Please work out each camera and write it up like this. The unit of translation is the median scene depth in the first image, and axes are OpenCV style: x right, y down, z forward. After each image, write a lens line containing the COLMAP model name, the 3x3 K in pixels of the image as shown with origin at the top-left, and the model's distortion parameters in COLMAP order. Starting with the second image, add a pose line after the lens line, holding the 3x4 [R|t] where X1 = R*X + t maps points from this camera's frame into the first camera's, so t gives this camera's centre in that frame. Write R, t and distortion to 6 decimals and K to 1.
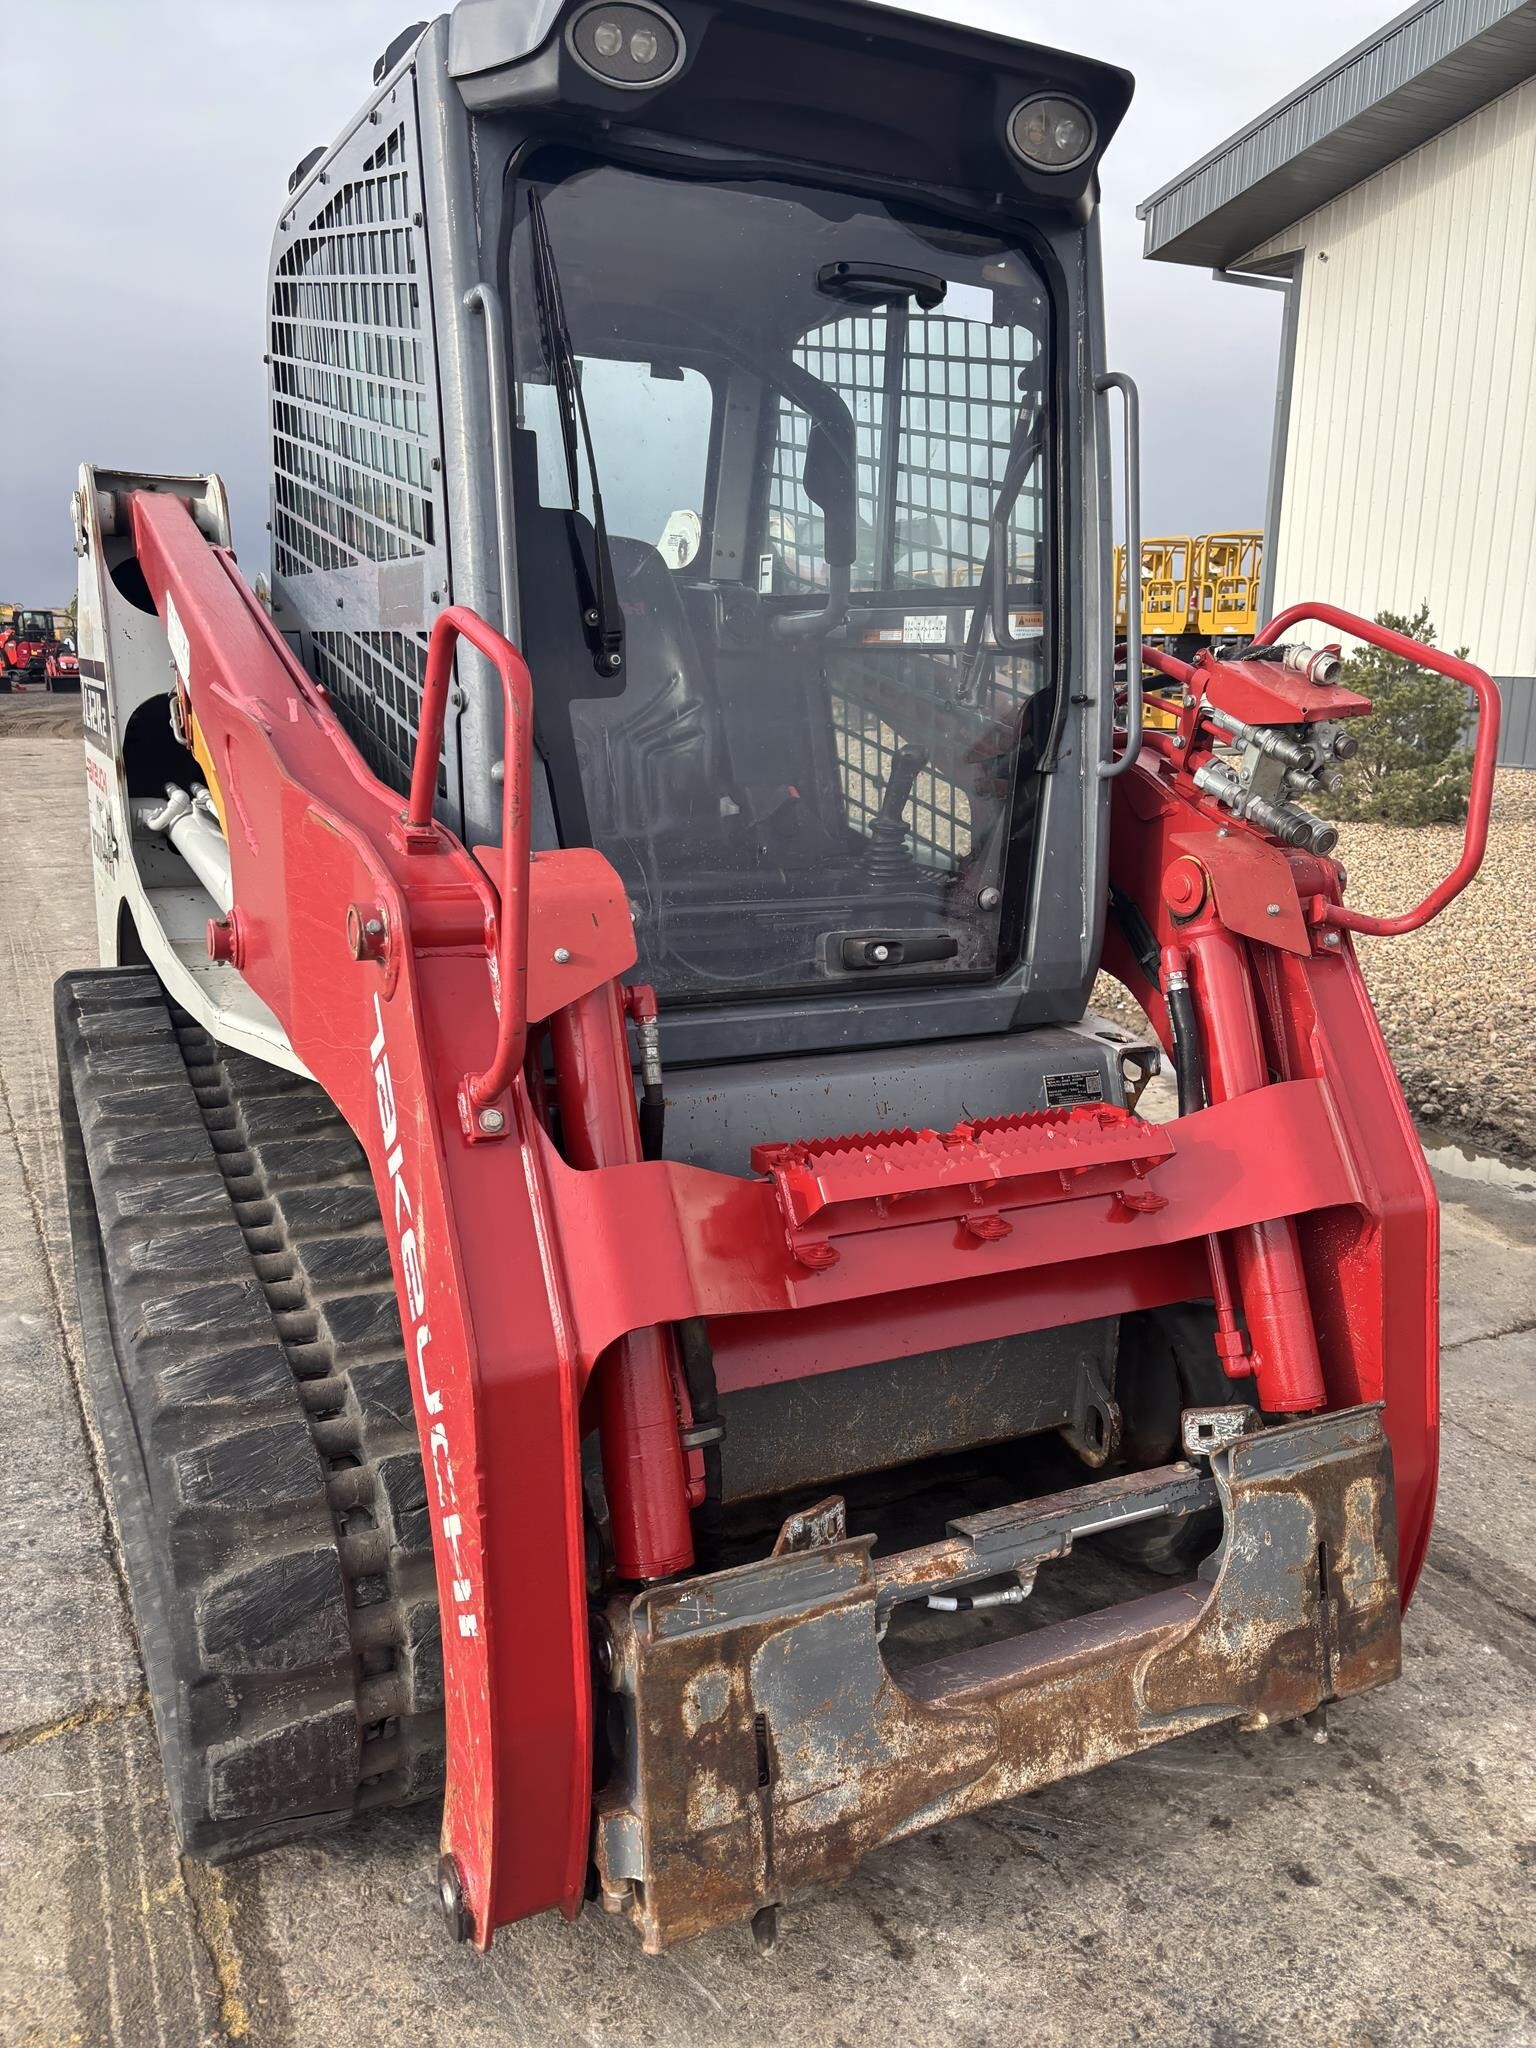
lens RADIAL K [[1541.8, 0, 758.0], [0, 1541.8, 1028.4], [0, 0, 1]] dist [0.053563, -0.061132]
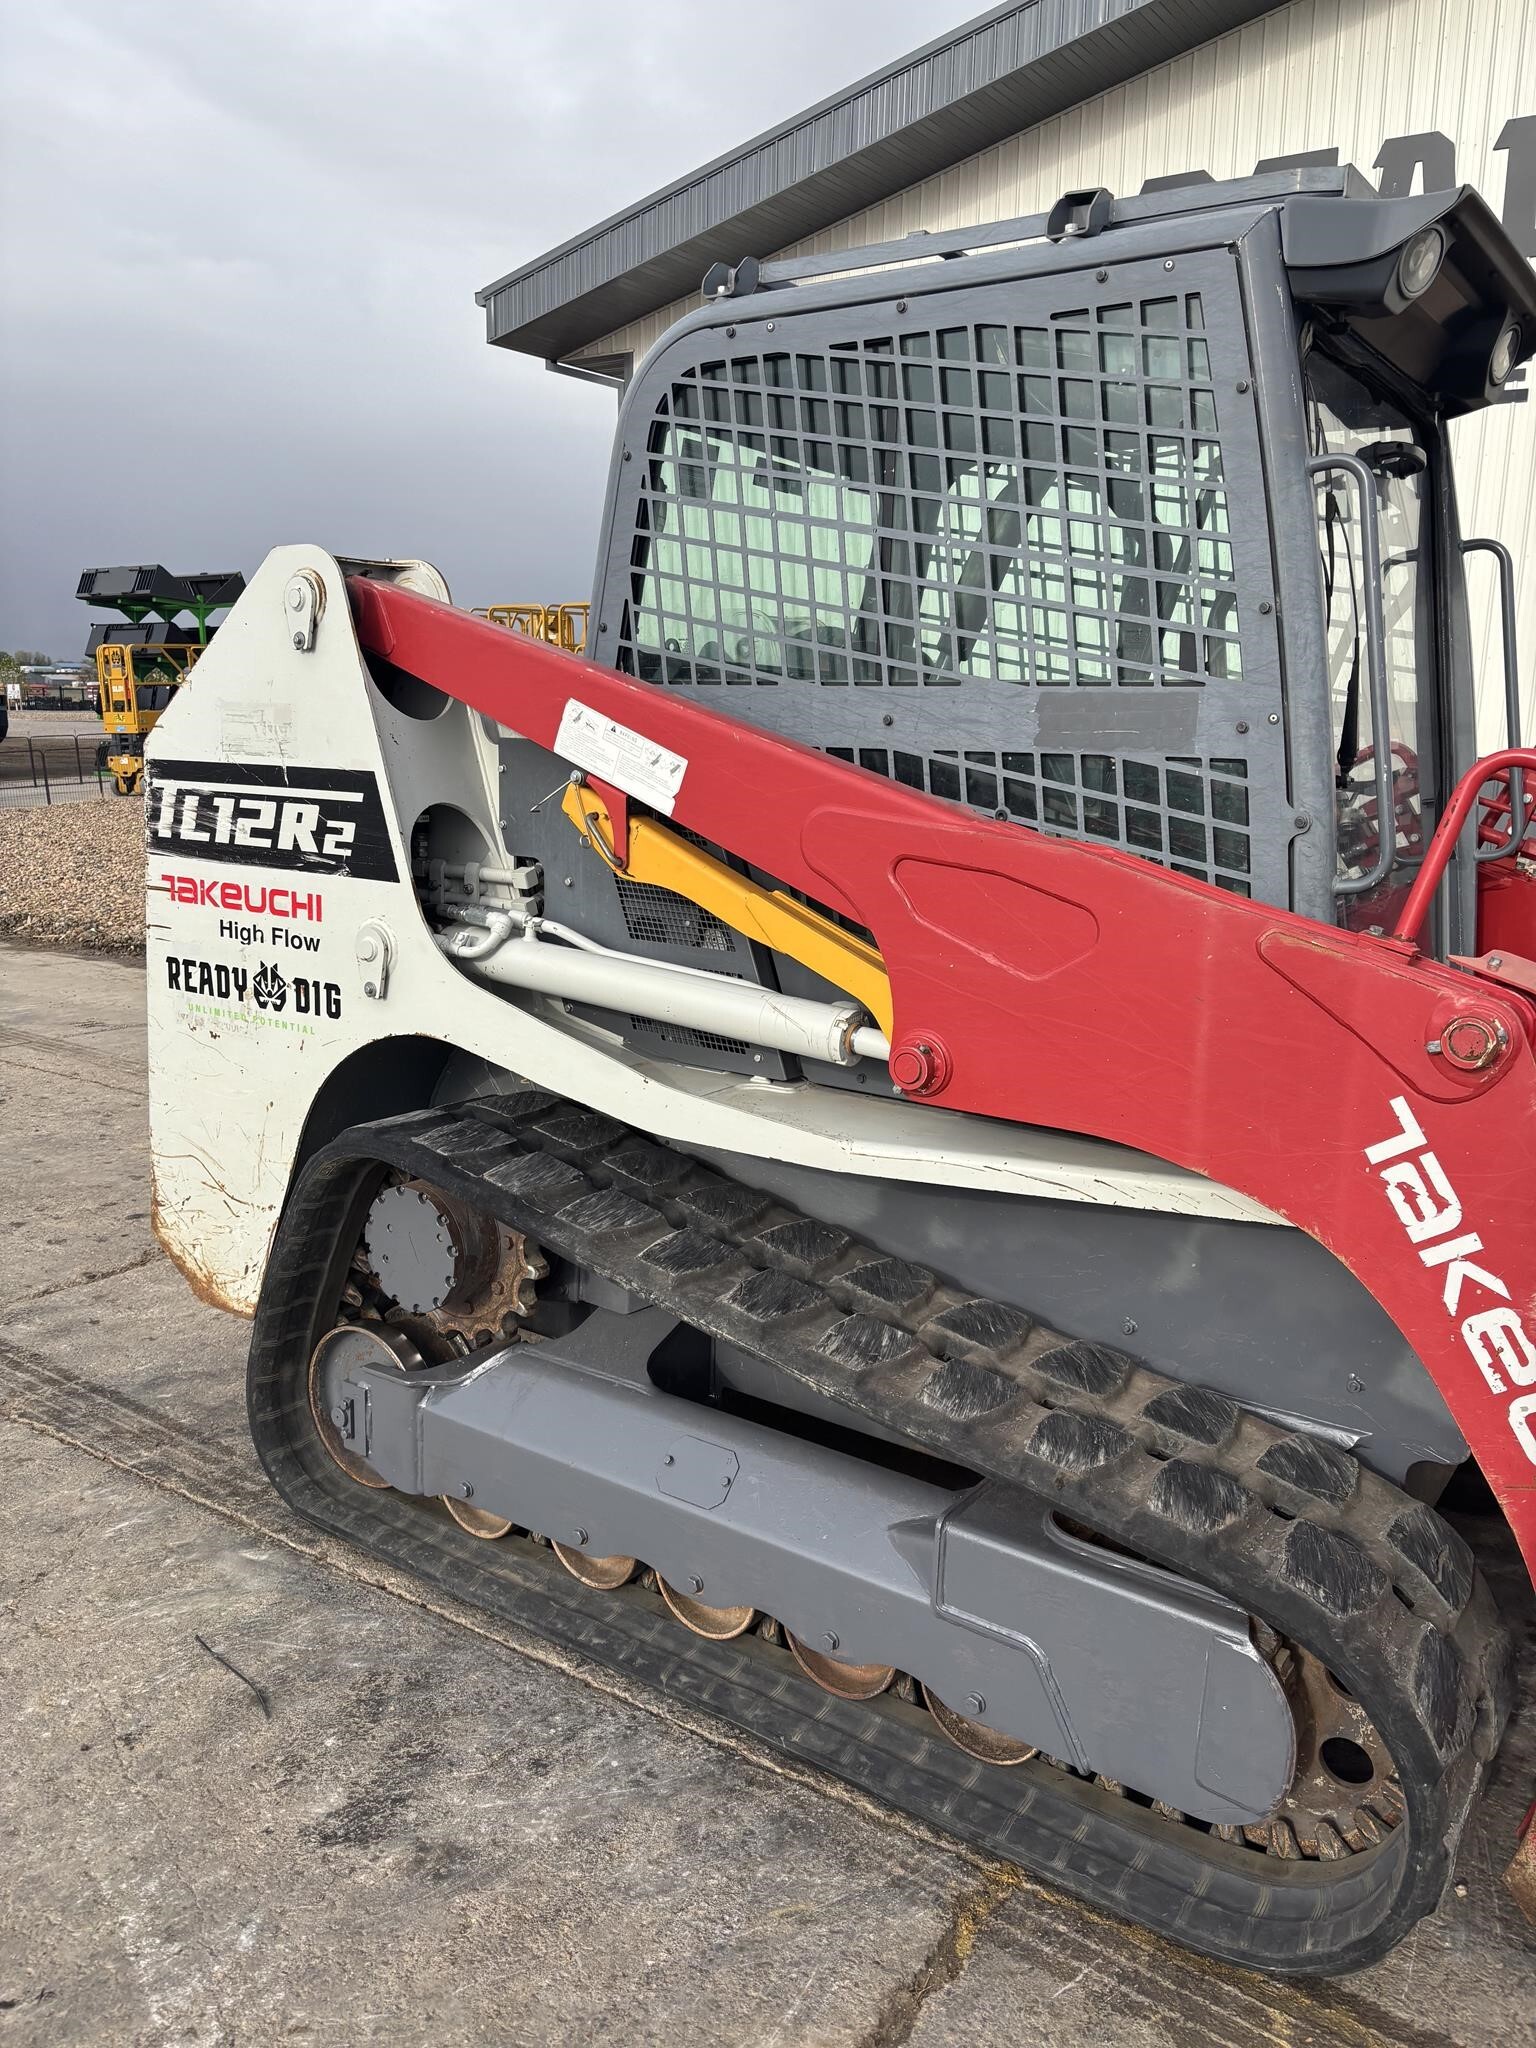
lens RADIAL K [[1541.8, 0, 747.1], [0, 1541.8, 1003.1], [0, 0, 1]] dist [0.053563, -0.061132]
pose [[0.883338, -0.084015, 0.461146, -1.064373], [0.106200, 0.994094, -0.022316, -0.105084], [-0.456547, 0.068686, 0.887044, 0.226659]]
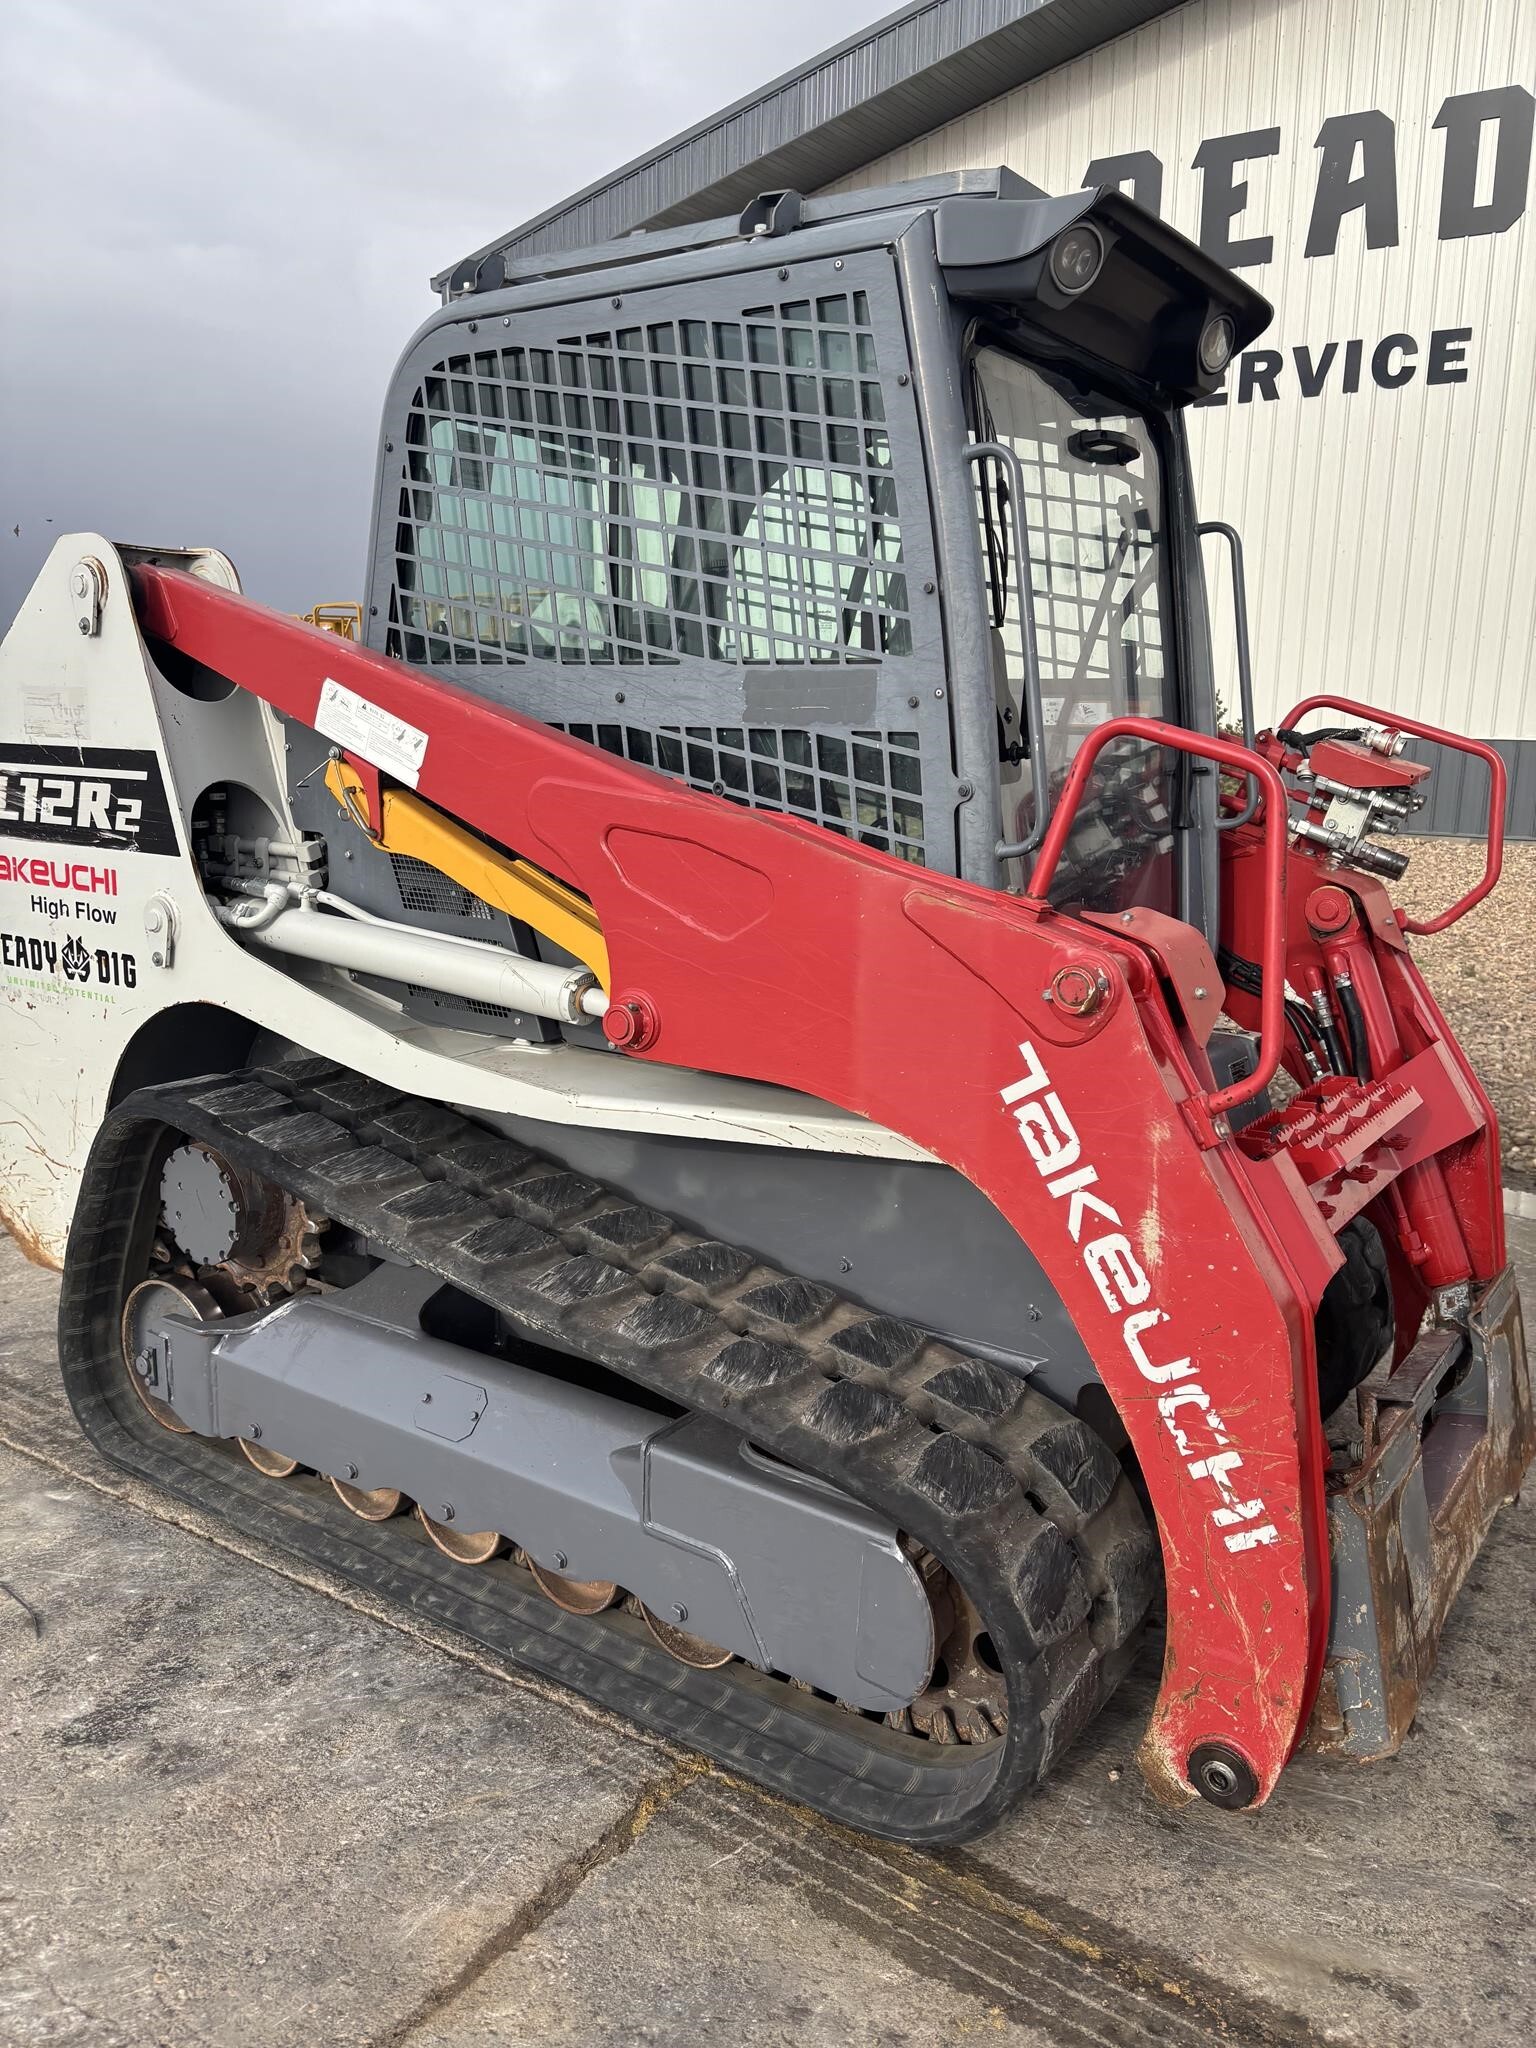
lens RADIAL K [[1541.8, 0, 749.2], [0, 1541.8, 1020.6], [0, 0, 1]] dist [0.053563, -0.061132]
pose [[0.881541, -0.100069, 0.461380, -0.903881], [0.114544, 0.993412, -0.003393, -0.055737], [-0.458001, 0.055840, 0.887196, 0.055380]]
